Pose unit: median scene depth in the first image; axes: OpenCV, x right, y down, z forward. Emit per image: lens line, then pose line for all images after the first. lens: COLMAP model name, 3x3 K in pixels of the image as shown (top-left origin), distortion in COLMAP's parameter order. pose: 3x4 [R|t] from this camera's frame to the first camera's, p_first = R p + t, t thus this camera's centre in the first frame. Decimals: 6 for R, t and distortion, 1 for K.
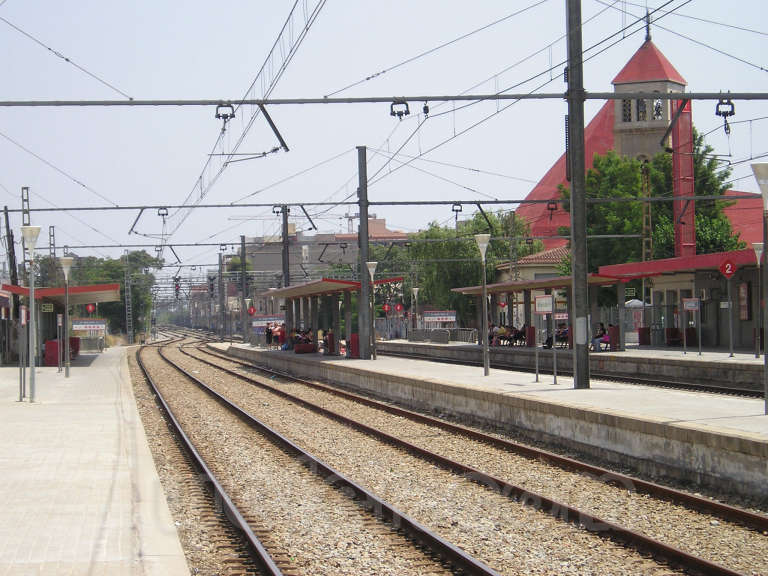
lens RADIAL K [[2158.0, 0, 384.0], [0, 2158.0, 288.0], [0, 0, 1]] dist [-0.027972, 0.721084]
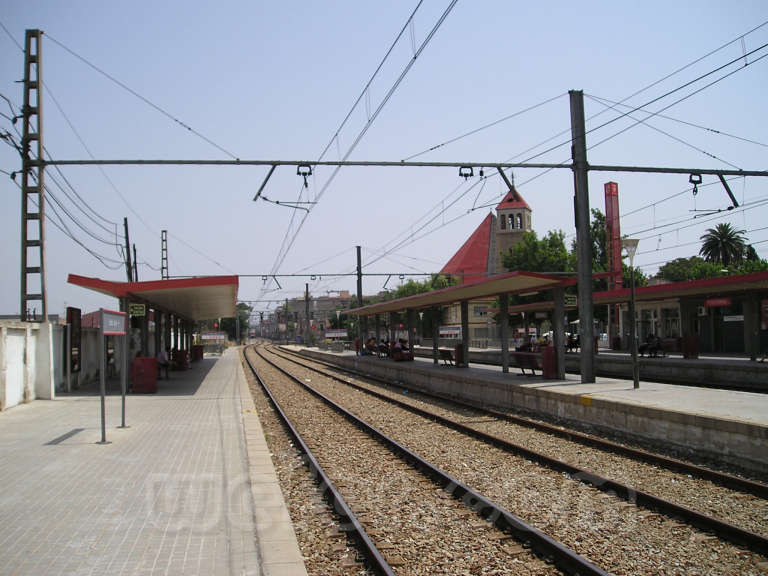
lens RADIAL K [[792.3, 0, 399.0], [0, 792.3, 287.5], [0, 0, 1]] dist [-0.140325, 0.096713]
pose [[0.996376, 0.002476, 0.085017, -0.074274], [0.001306, 0.999013, -0.044398, 0.010458], [-0.085043, 0.044348, 0.995390, 0.594020]]
